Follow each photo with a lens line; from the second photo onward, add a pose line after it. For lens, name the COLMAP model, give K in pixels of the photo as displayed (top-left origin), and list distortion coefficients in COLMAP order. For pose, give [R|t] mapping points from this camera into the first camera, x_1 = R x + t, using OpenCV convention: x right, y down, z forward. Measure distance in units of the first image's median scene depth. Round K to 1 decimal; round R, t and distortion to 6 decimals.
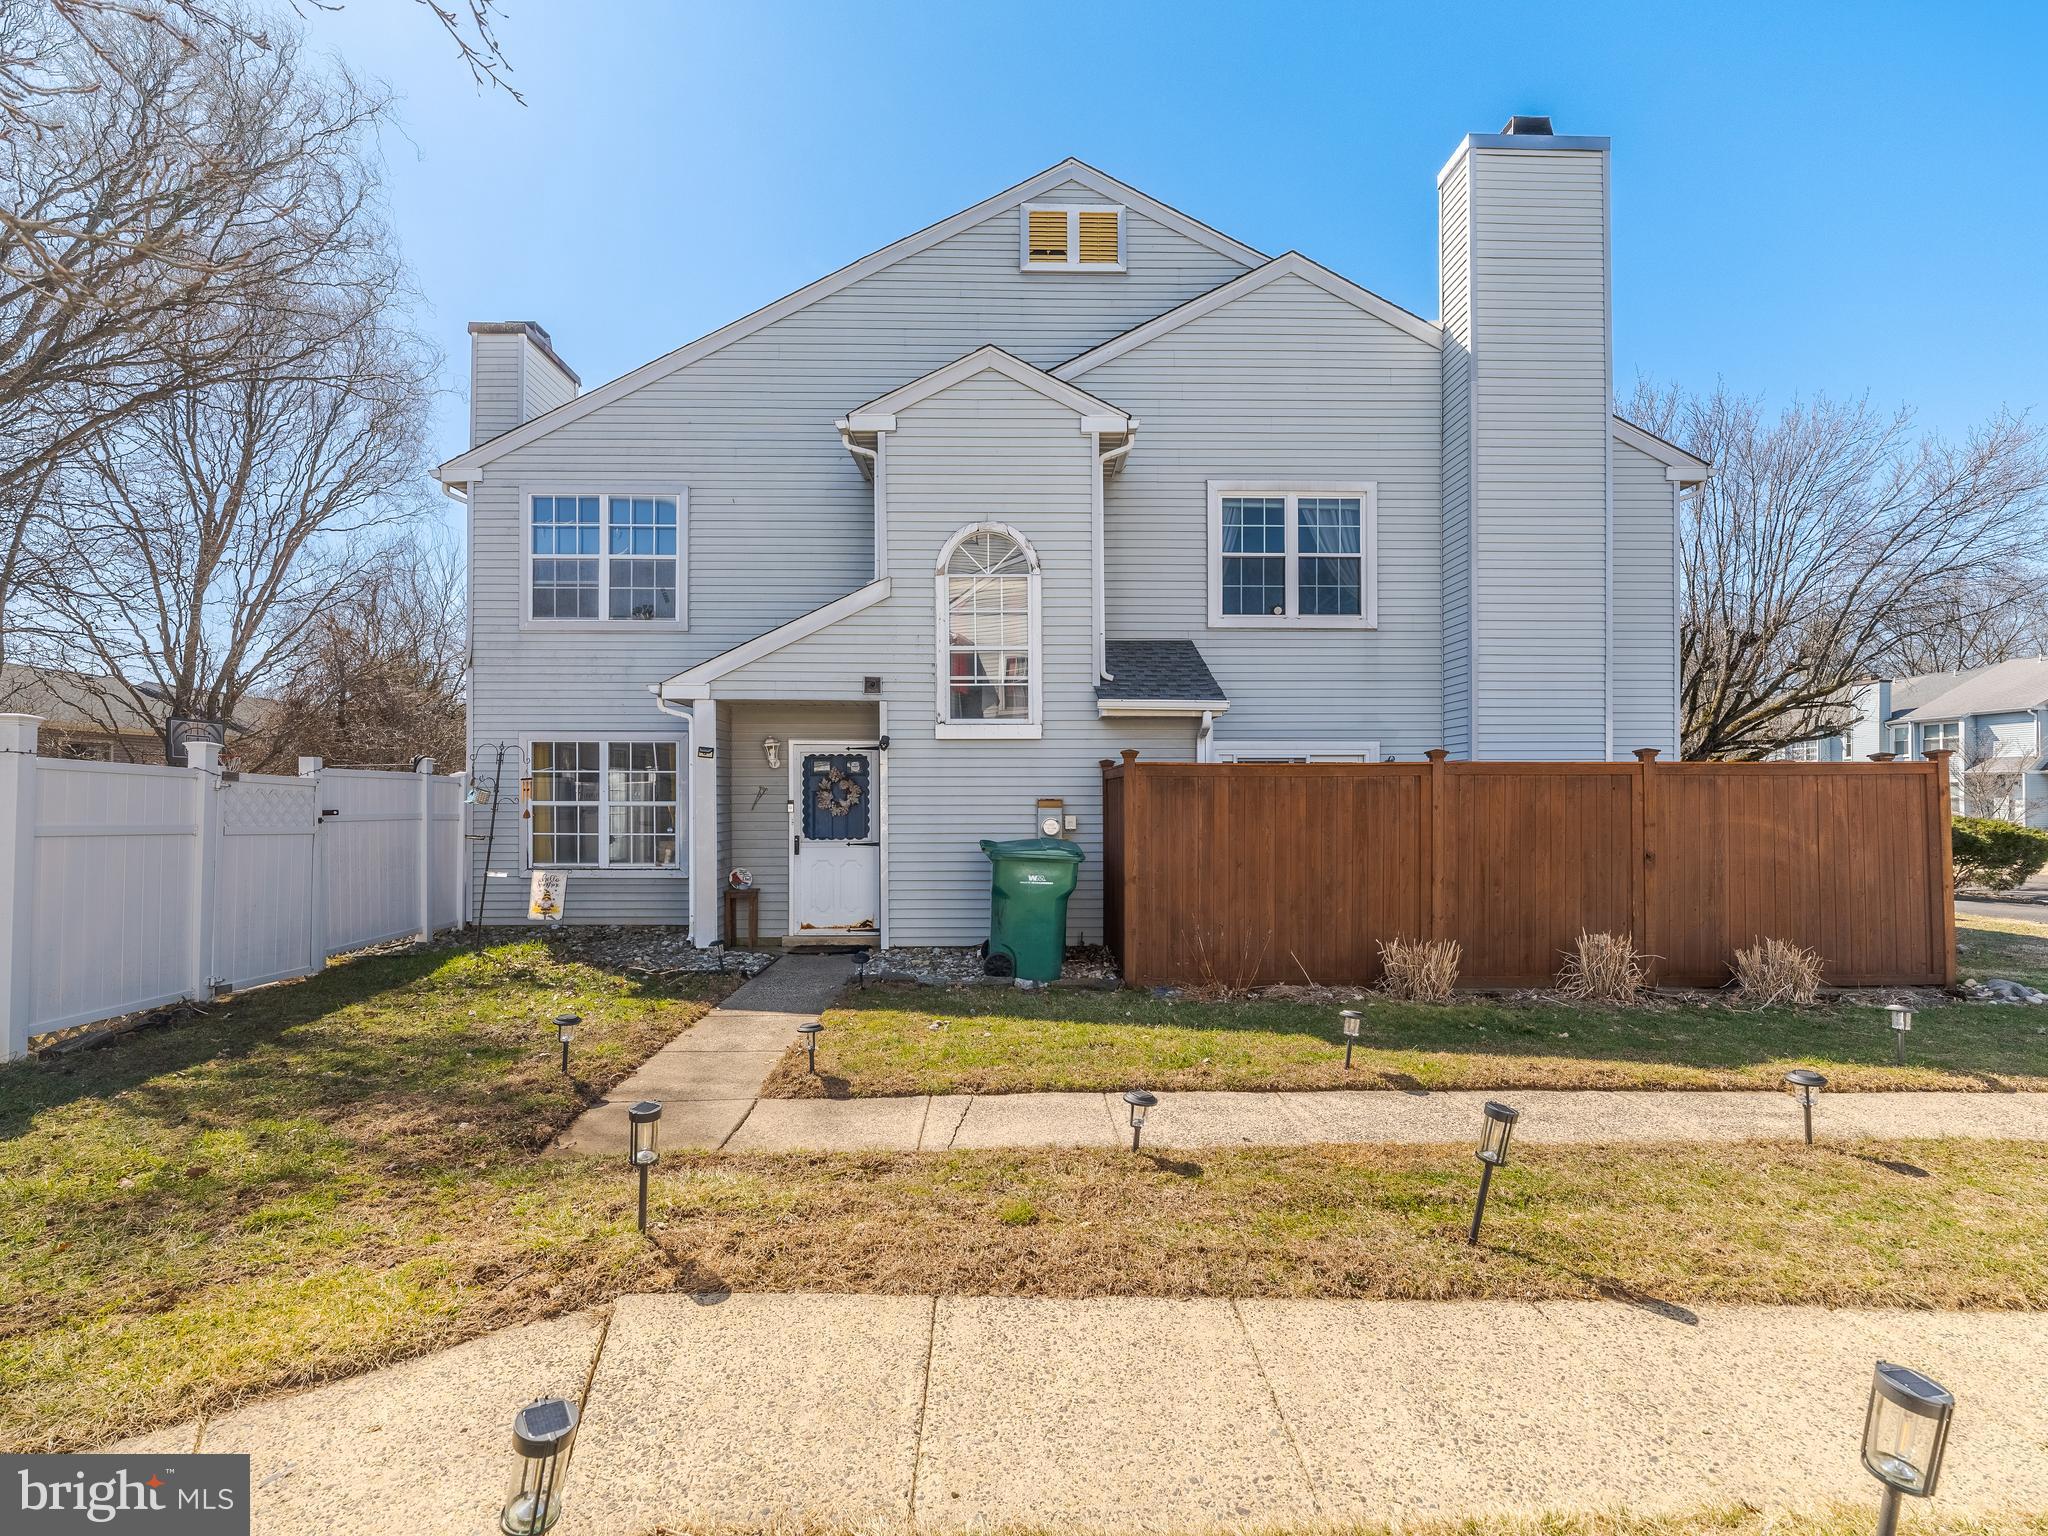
lens RADIAL K [[938.0, 0, 961.9], [0, 938.0, 801.7], [0, 0, 1]] dist [-0.003528, 0.000928]
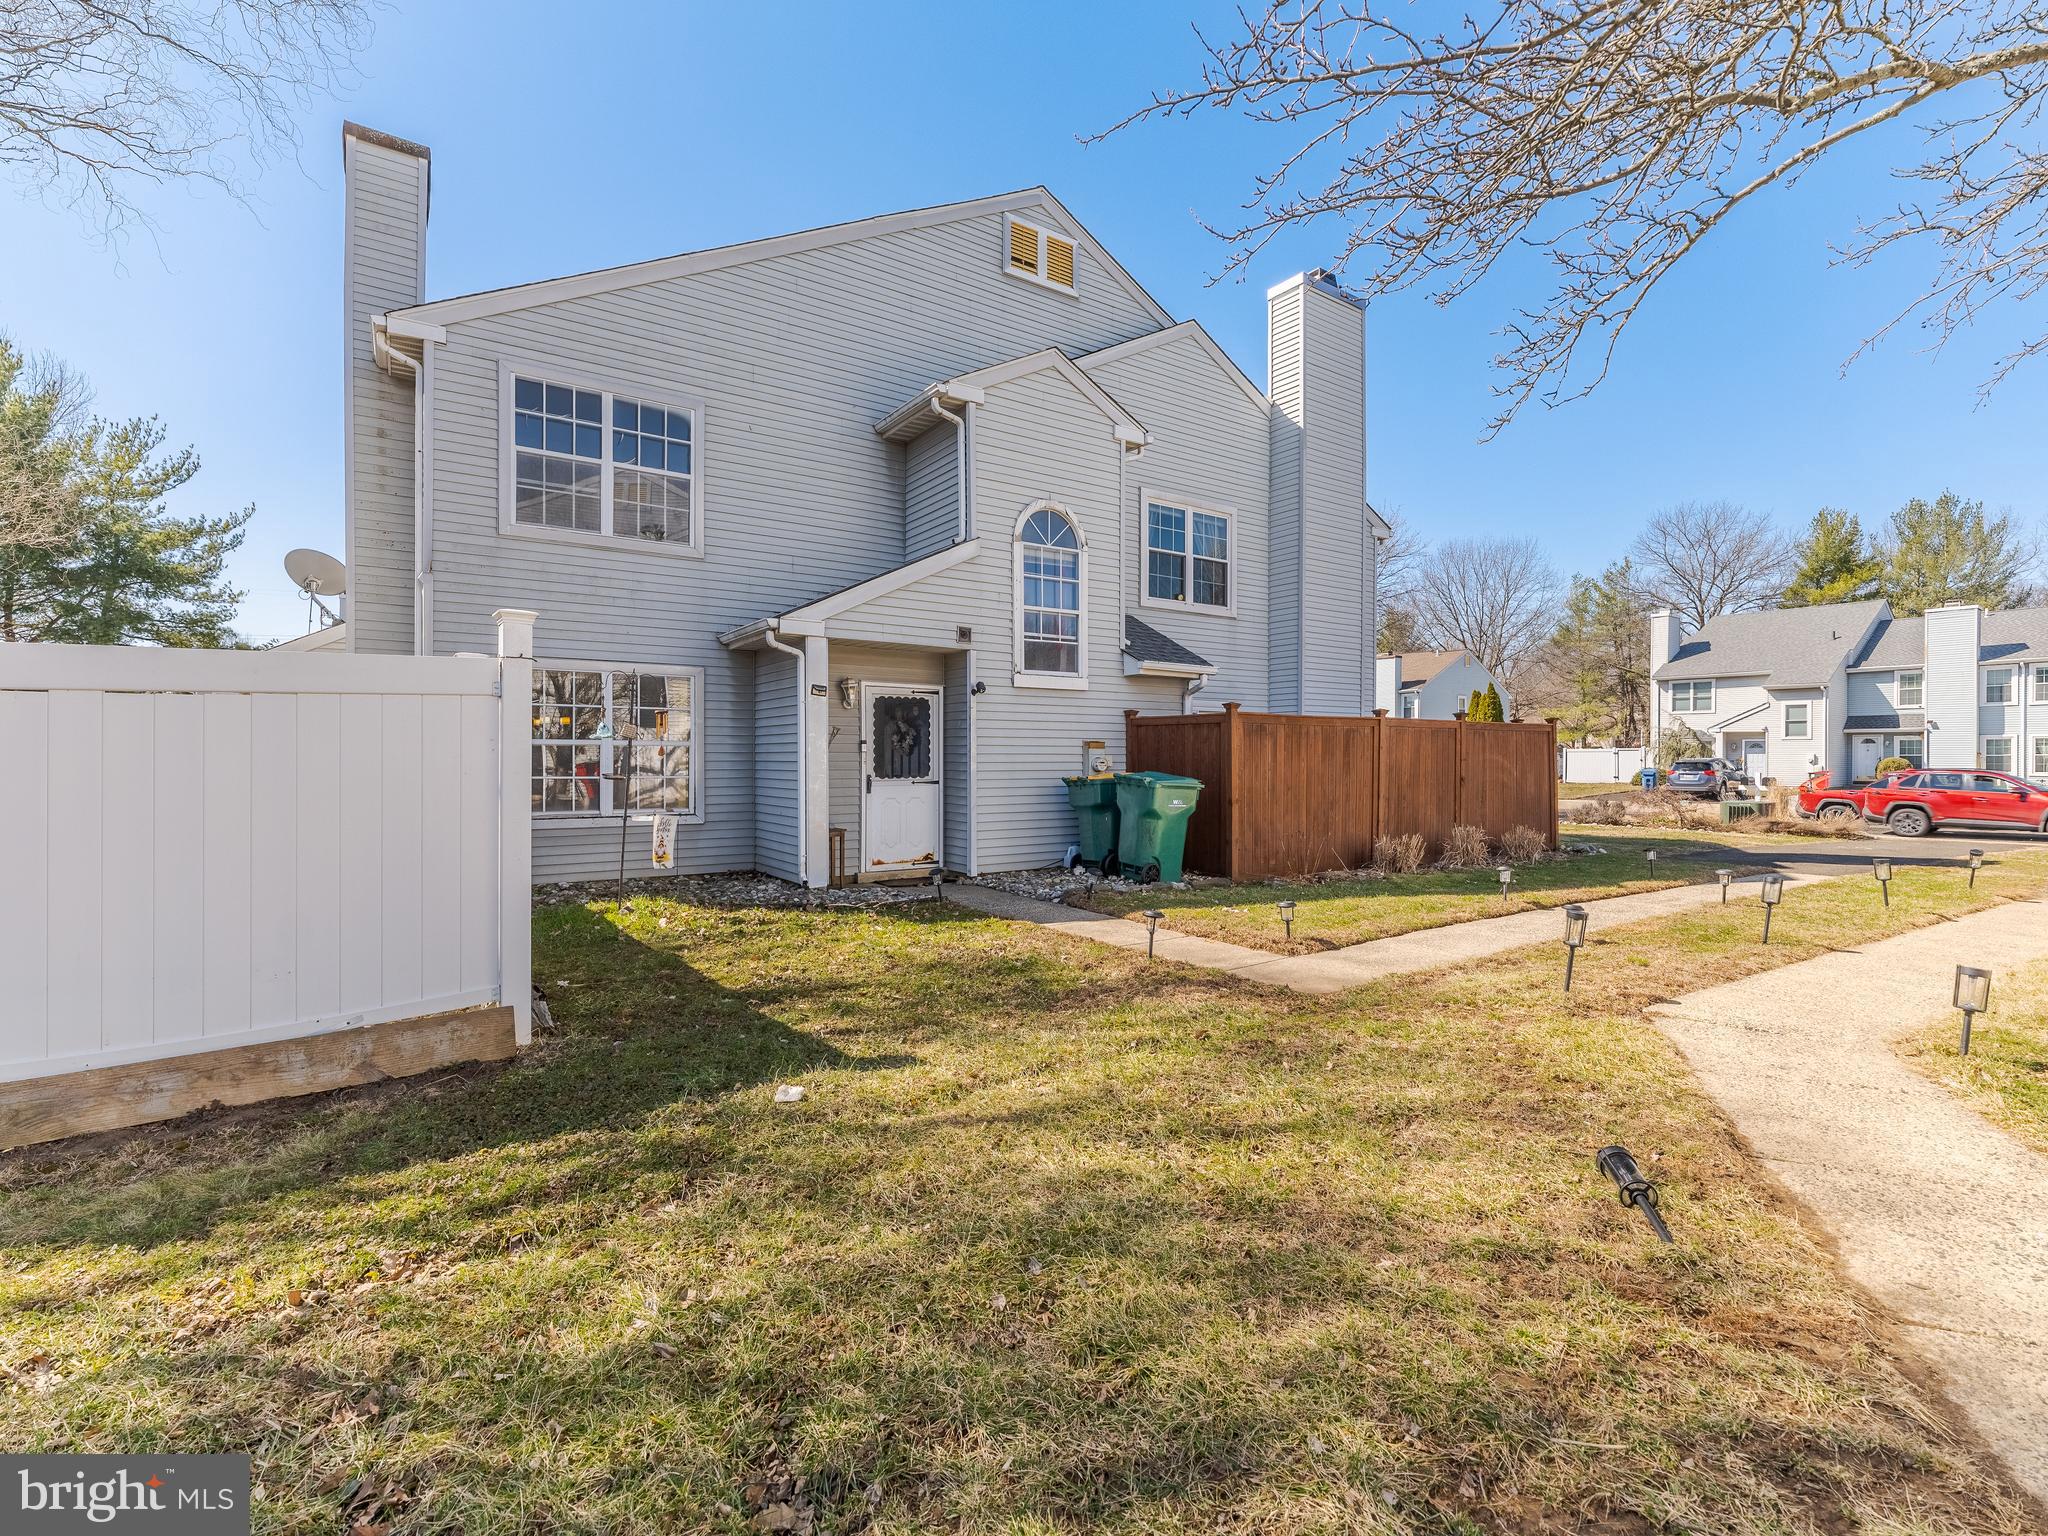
lens RADIAL K [[938.0, 0, 1016.5], [0, 938.0, 766.3], [0, 0, 1]] dist [-0.003528, 0.000928]
pose [[0.835857, -0.004150, 0.548932, -0.603873], [-0.001842, 0.999945, 0.010364, 0.015779], [-0.548945, -0.009674, 0.835803, 0.052512]]
